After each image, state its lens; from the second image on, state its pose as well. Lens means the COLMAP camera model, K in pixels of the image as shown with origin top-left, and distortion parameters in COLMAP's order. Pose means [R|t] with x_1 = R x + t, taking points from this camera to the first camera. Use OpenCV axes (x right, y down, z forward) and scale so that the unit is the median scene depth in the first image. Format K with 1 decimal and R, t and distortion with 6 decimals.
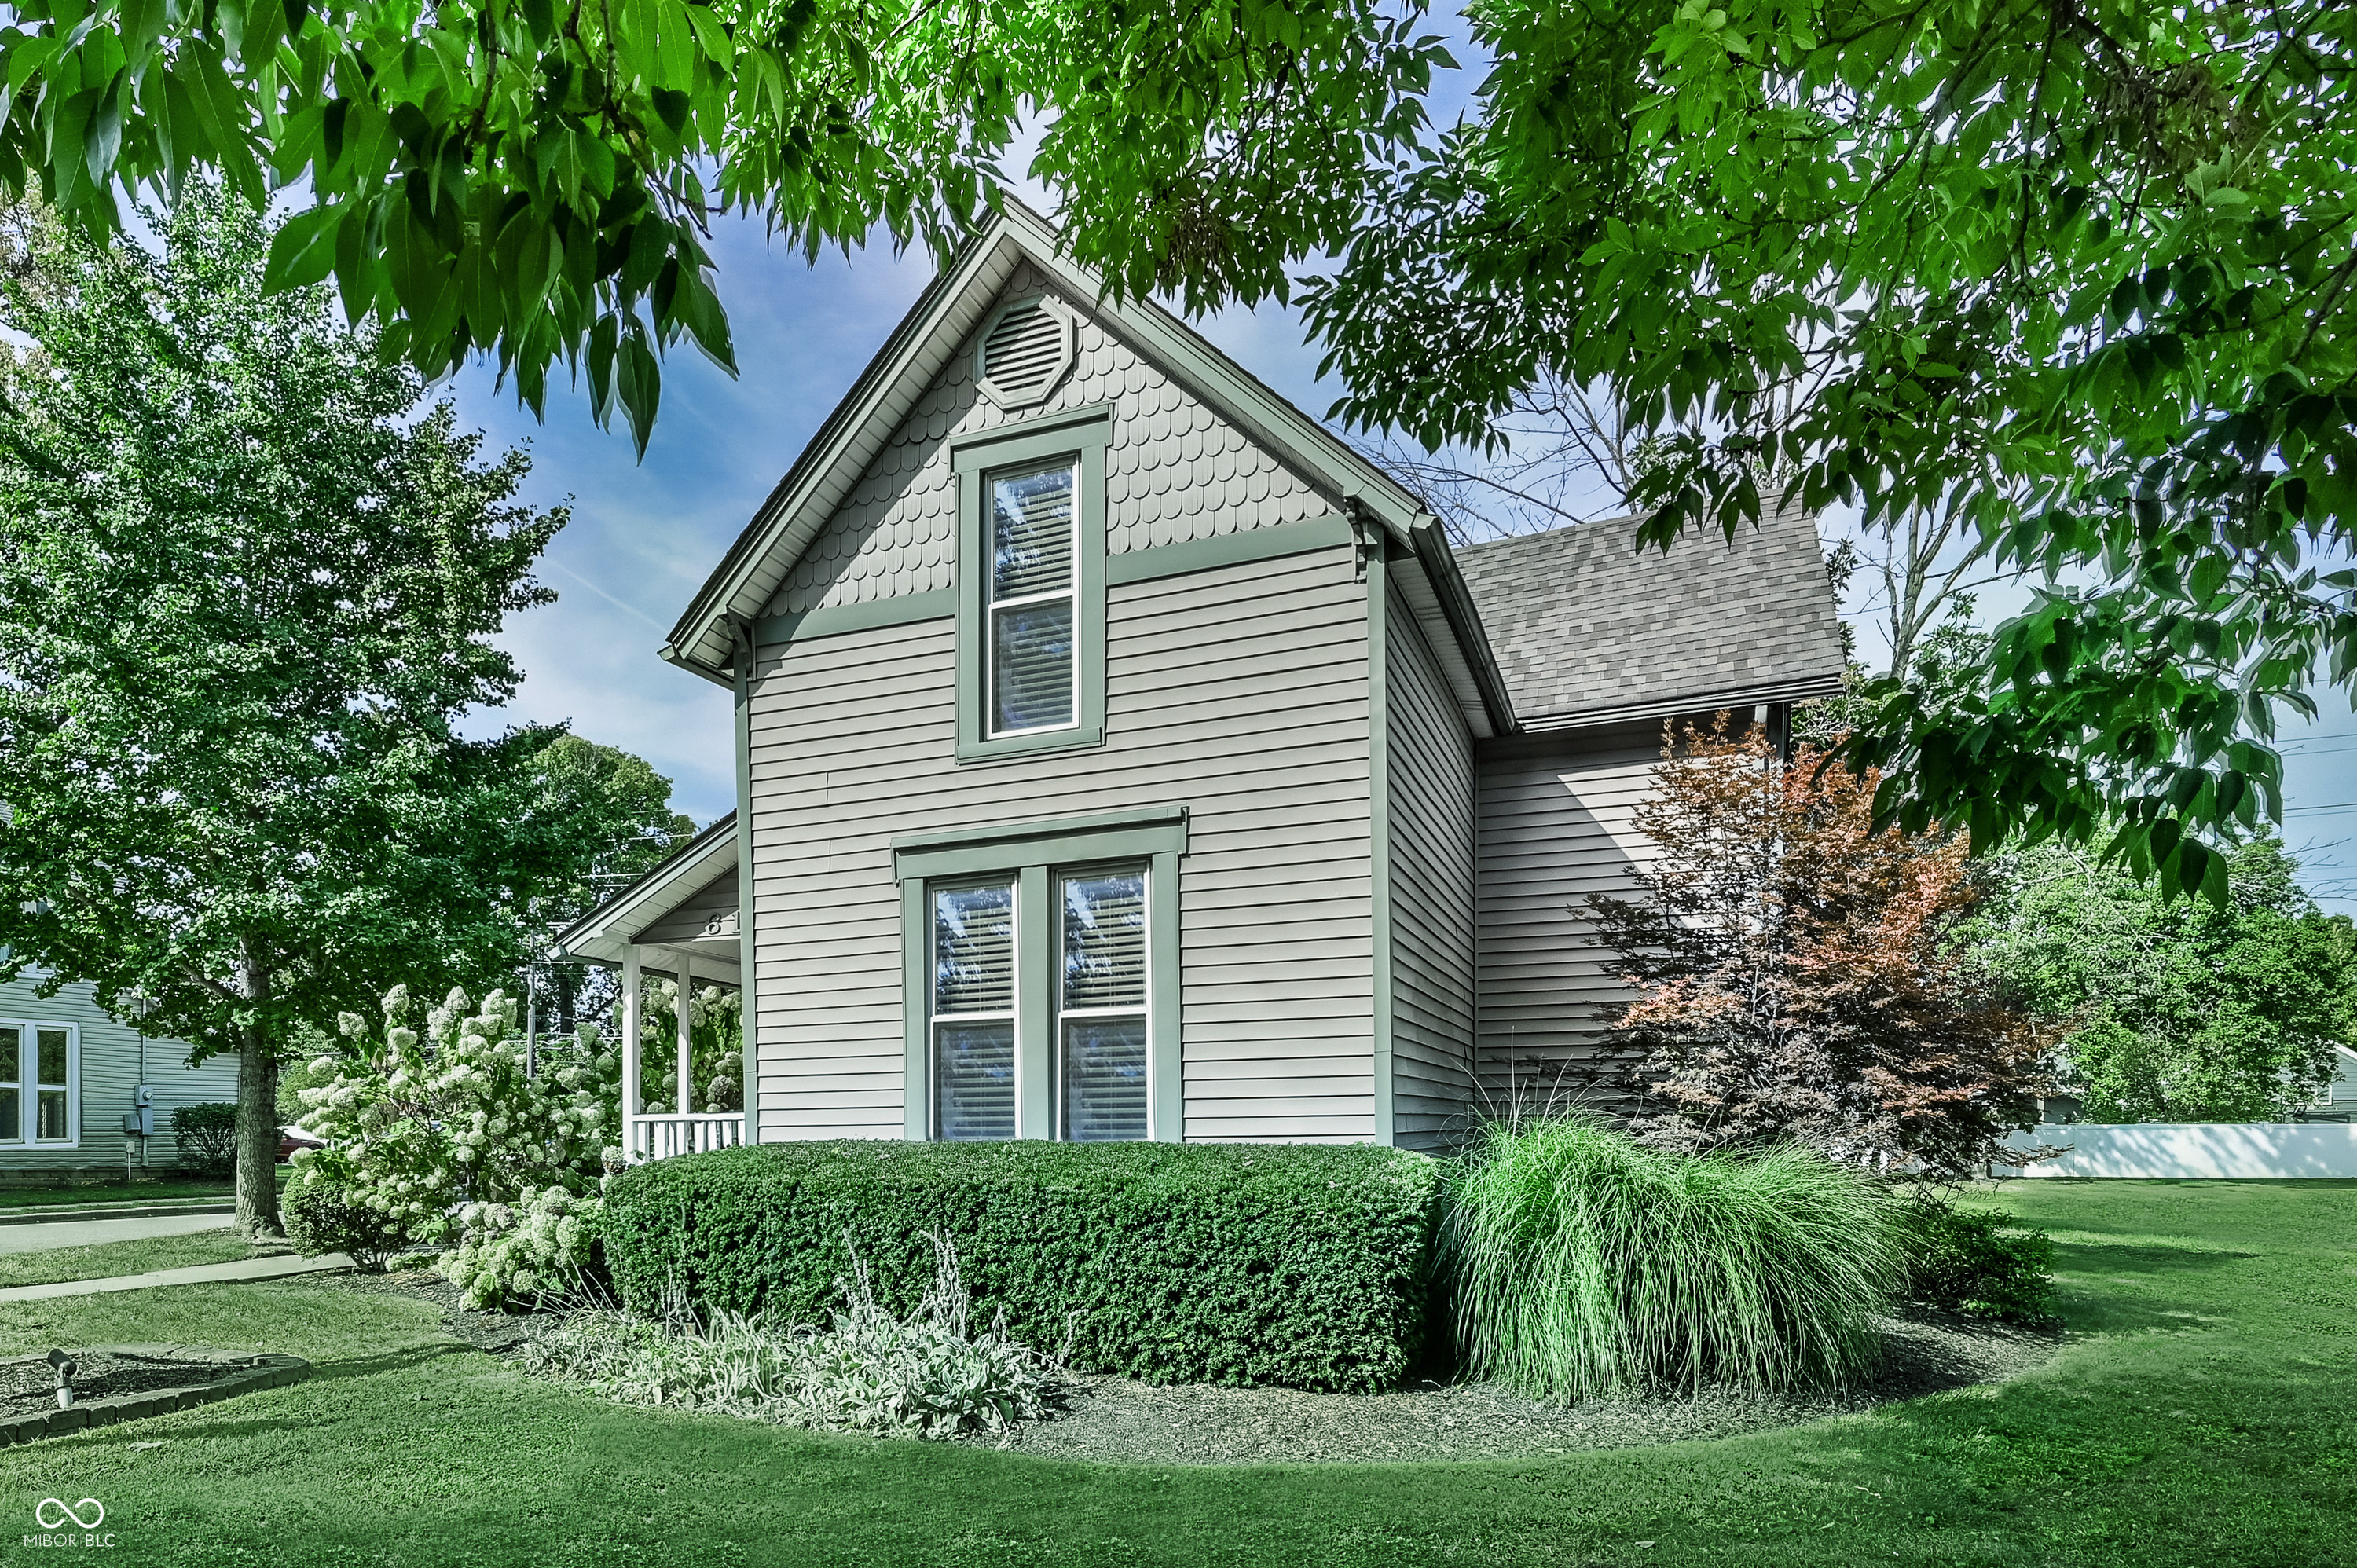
lens RADIAL K [[979.0, 0, 1178.0], [0, 979.0, 813.1], [0, 0, 1]] dist [-0.002895, -0.000081]
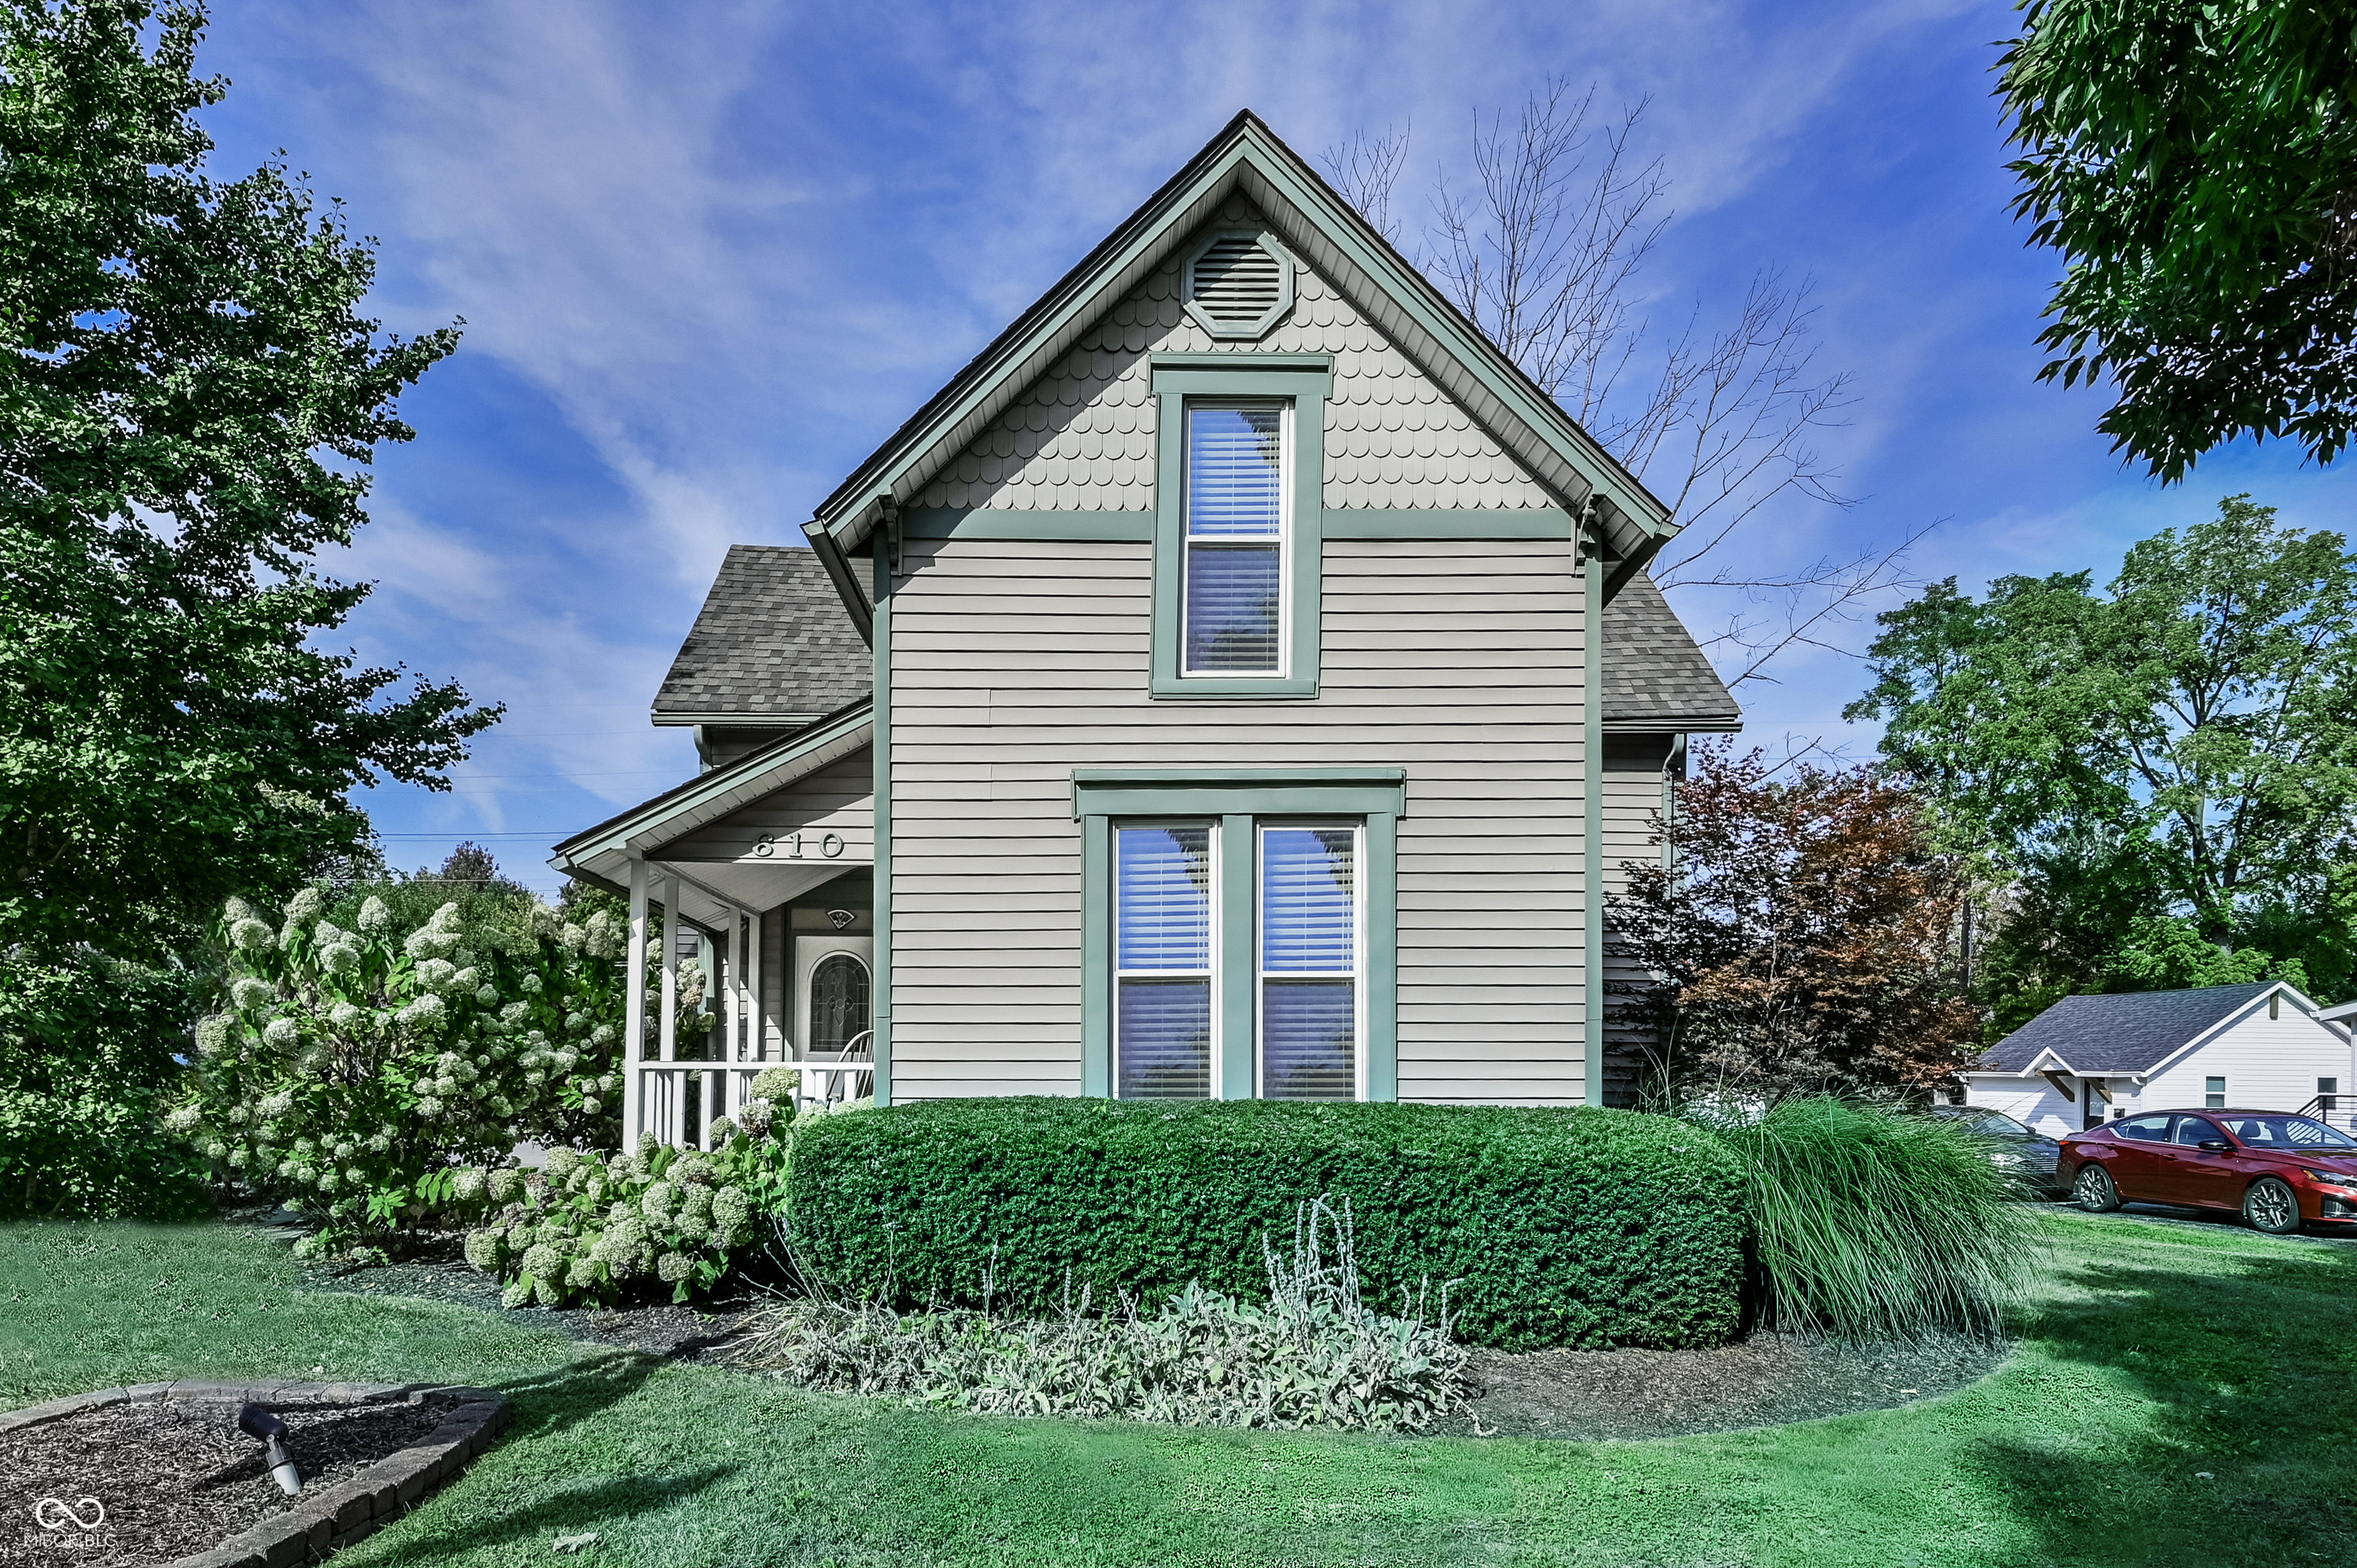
lens RADIAL K [[931.3, 0, 1178.5], [0, 931.3, 784.0], [0, 0, 1]] dist [-0.000992, 0.000064]
pose [[0.957993, 0.101759, 0.268133, -0.434929], [-0.101902, 0.994704, -0.013424, 0.041387], [-0.268079, -0.014463, 0.963288, 0.129570]]
